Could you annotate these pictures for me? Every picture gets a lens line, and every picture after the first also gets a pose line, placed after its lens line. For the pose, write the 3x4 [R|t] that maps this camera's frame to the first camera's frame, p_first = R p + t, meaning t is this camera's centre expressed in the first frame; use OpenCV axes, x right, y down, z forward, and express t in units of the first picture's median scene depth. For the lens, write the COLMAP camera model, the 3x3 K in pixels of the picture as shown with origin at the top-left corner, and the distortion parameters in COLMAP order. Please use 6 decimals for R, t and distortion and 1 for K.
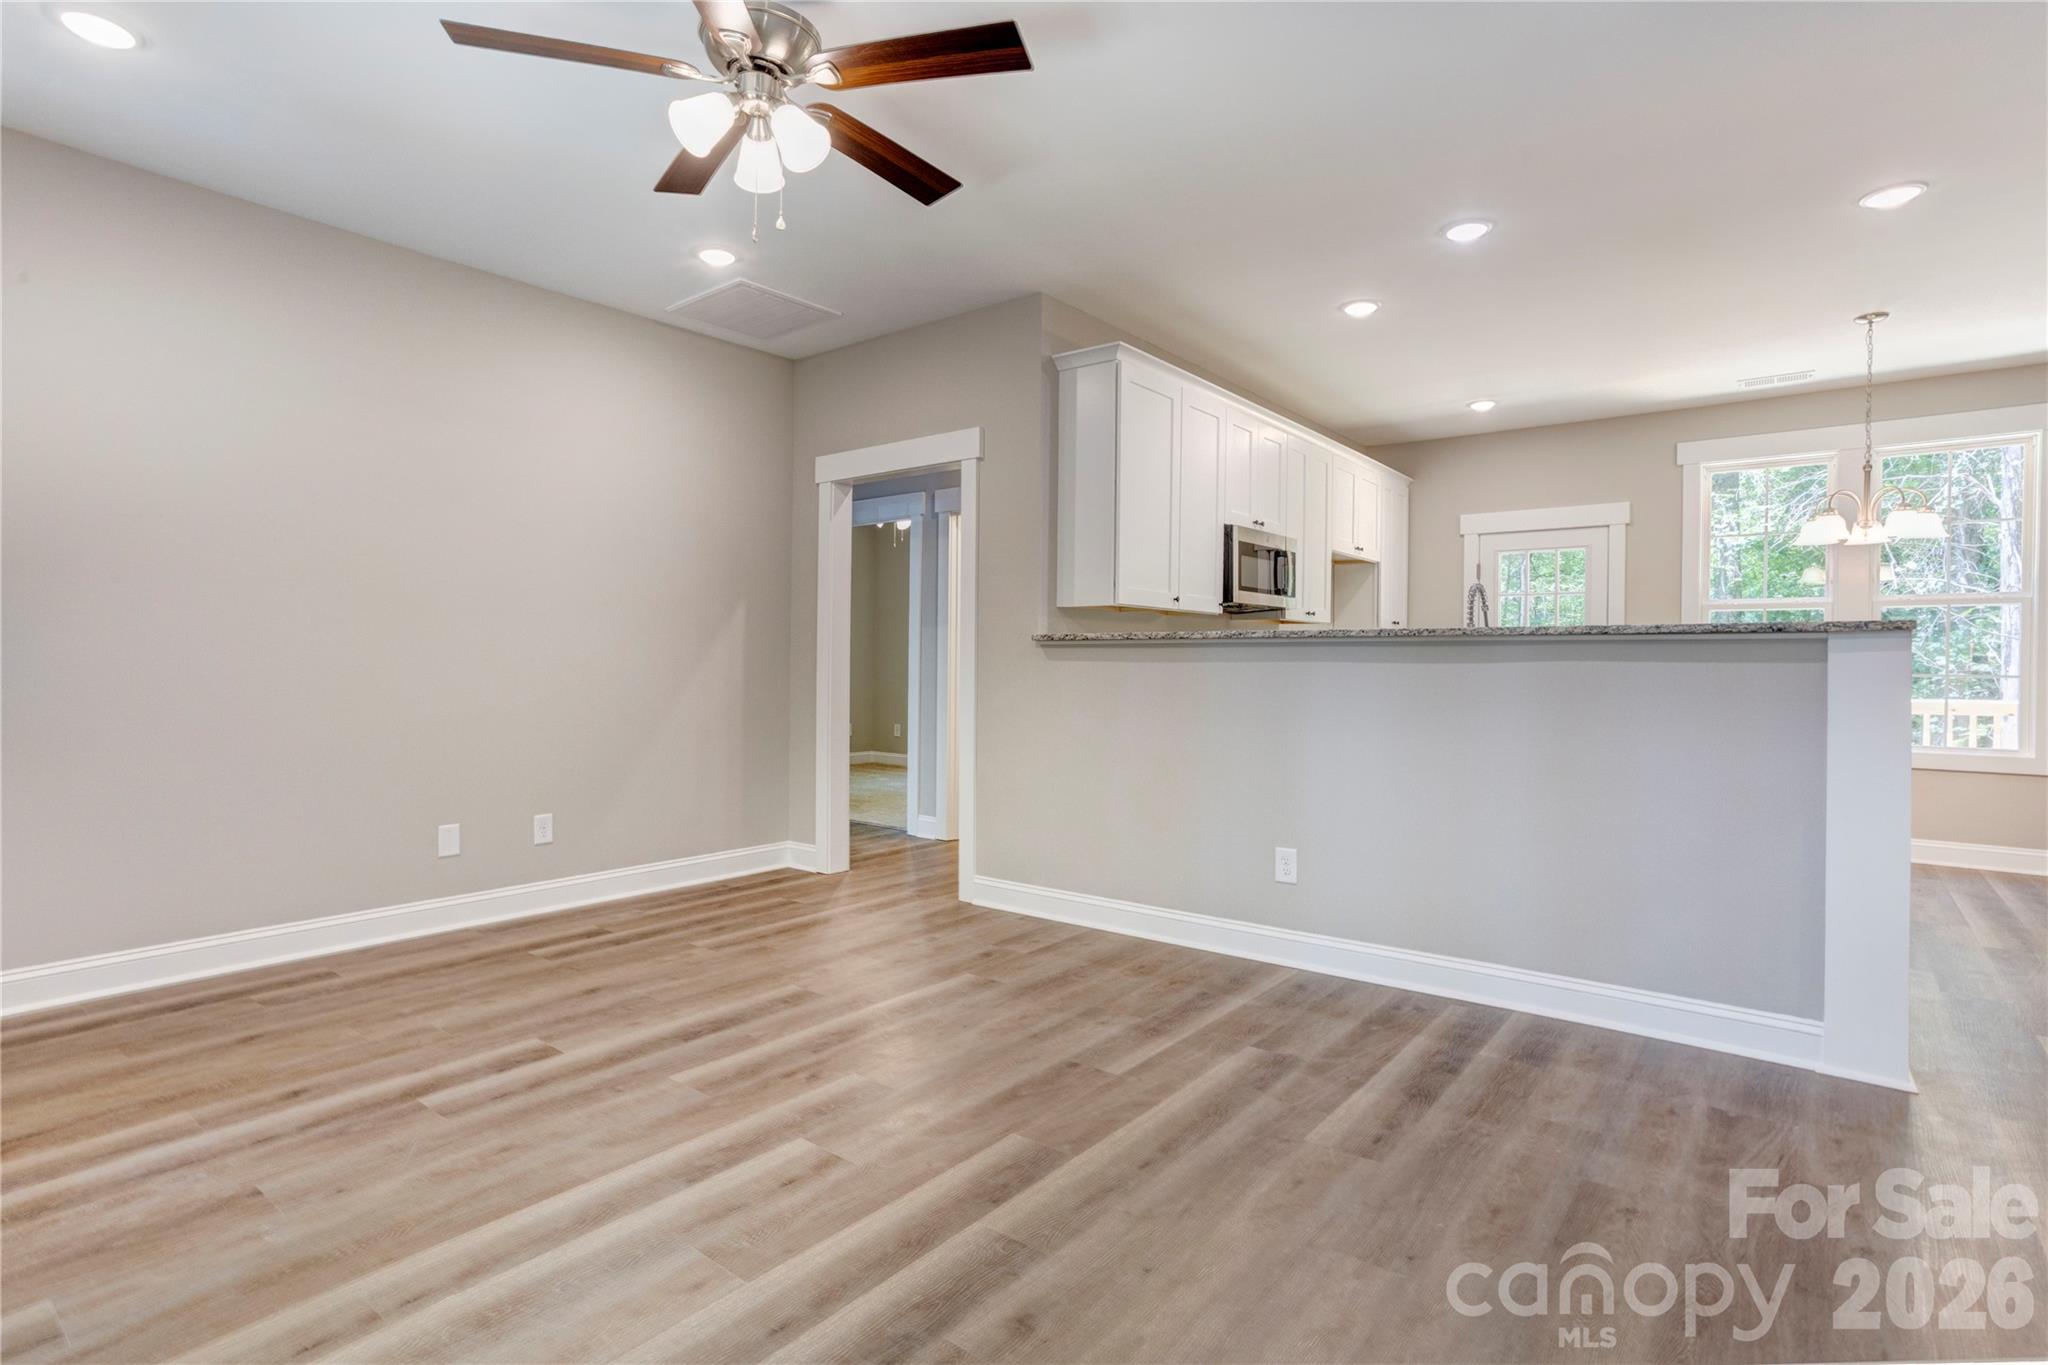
lens RADIAL K [[1001.8, 0, 1024.0], [0, 1001.8, 682.5], [0, 0, 1]] dist [-0.055482, 0.039041]
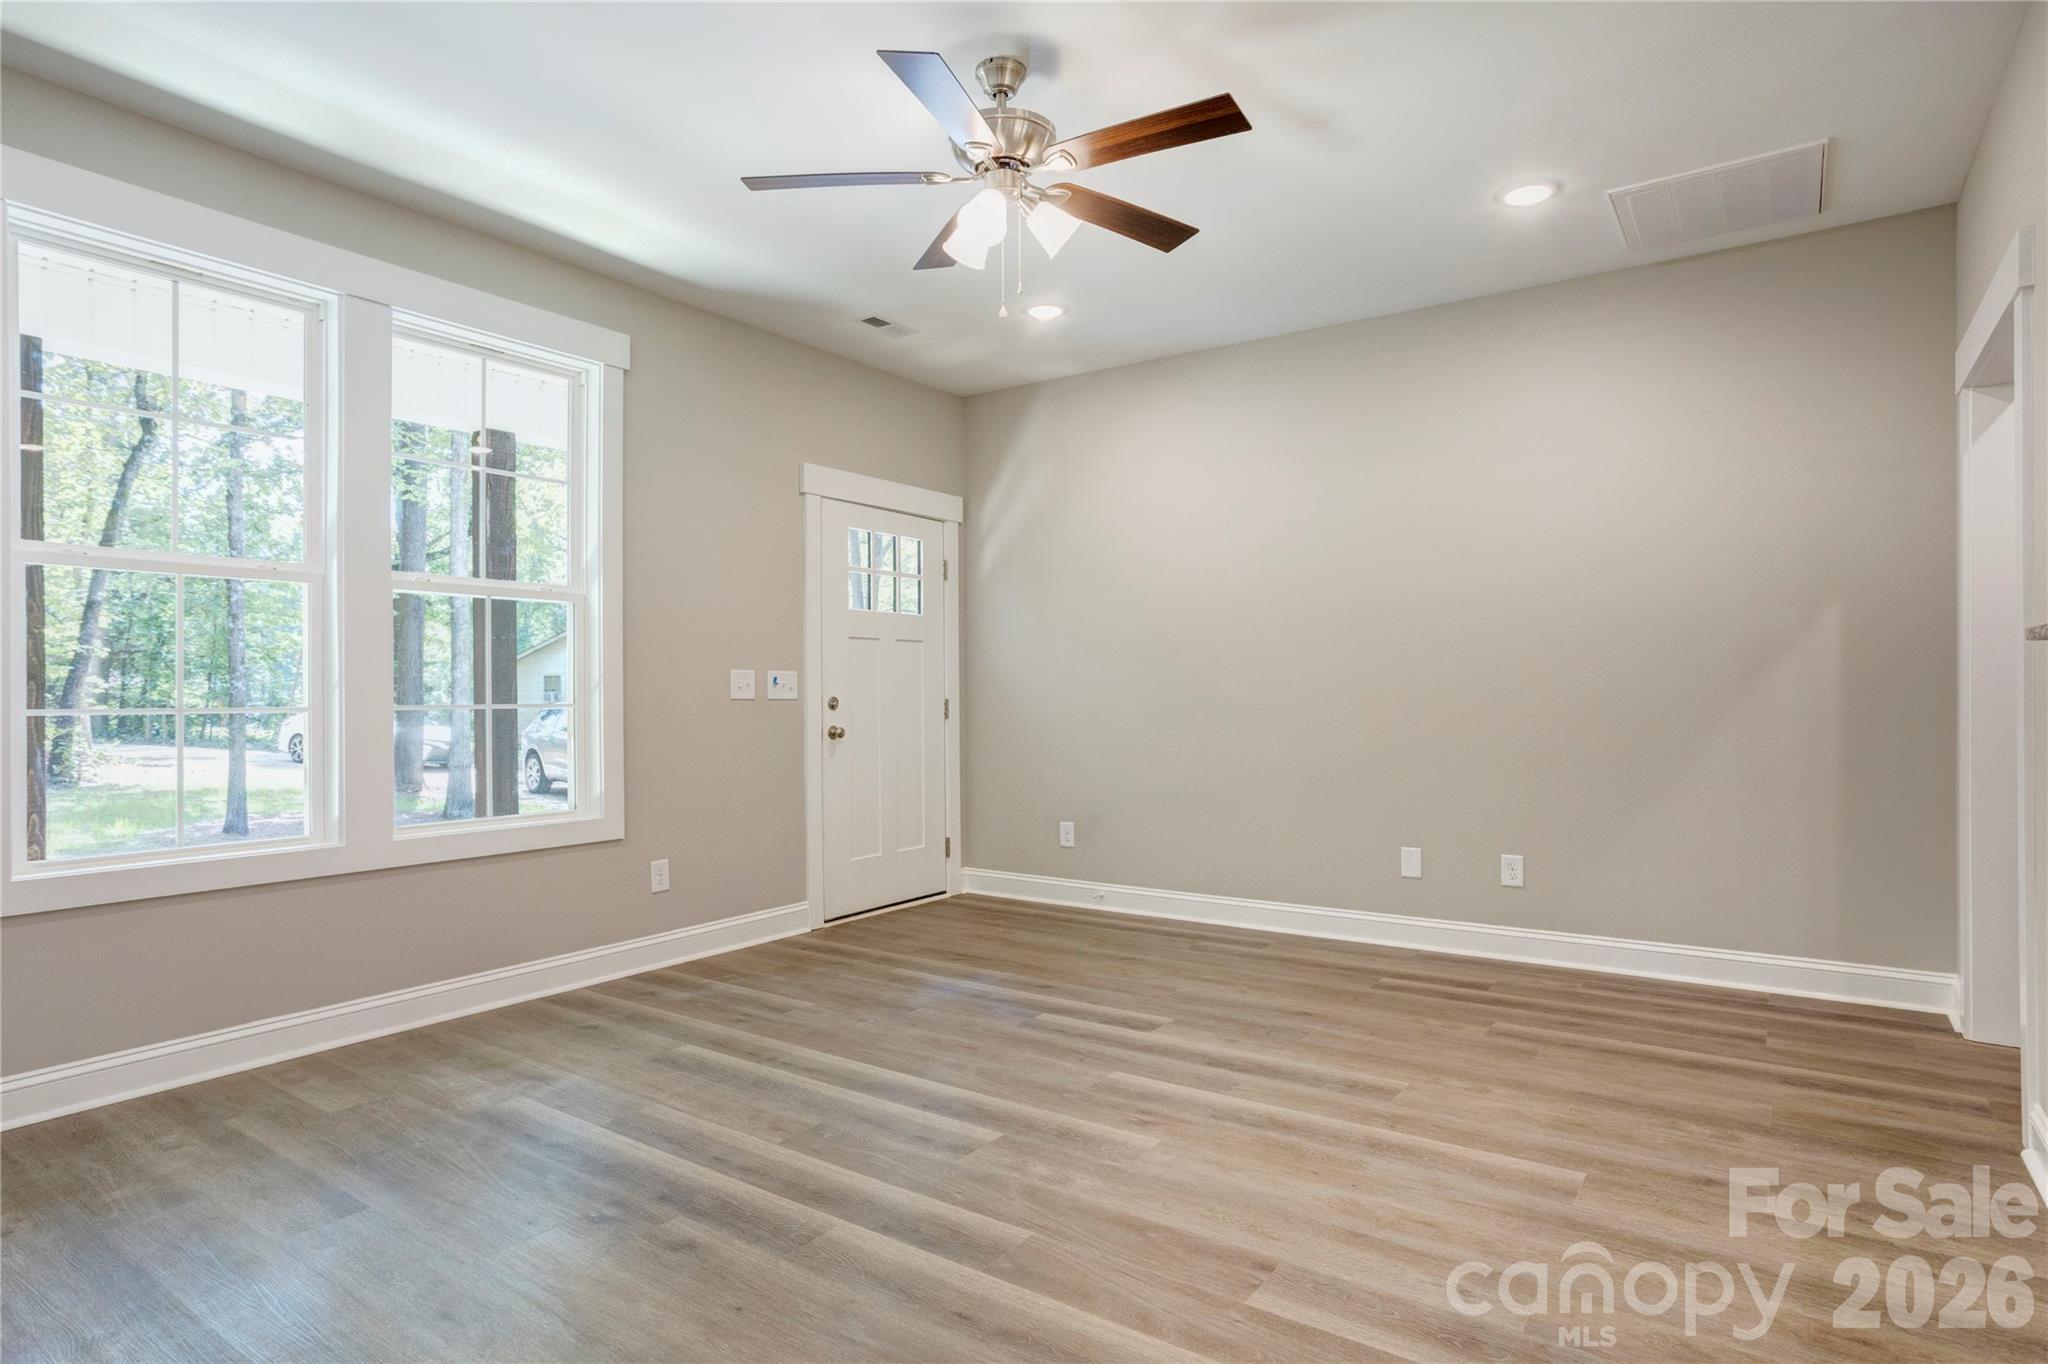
lens RADIAL K [[1001.8, 0, 1024.0], [0, 1001.8, 682.0], [0, 0, 1]] dist [-0.055482, 0.039041]
pose [[0.113094, -0.014386, -0.993480, 0.752775], [-0.014748, 0.999761, -0.016156, -0.026029], [0.993475, 0.016479, 0.112855, 0.745833]]
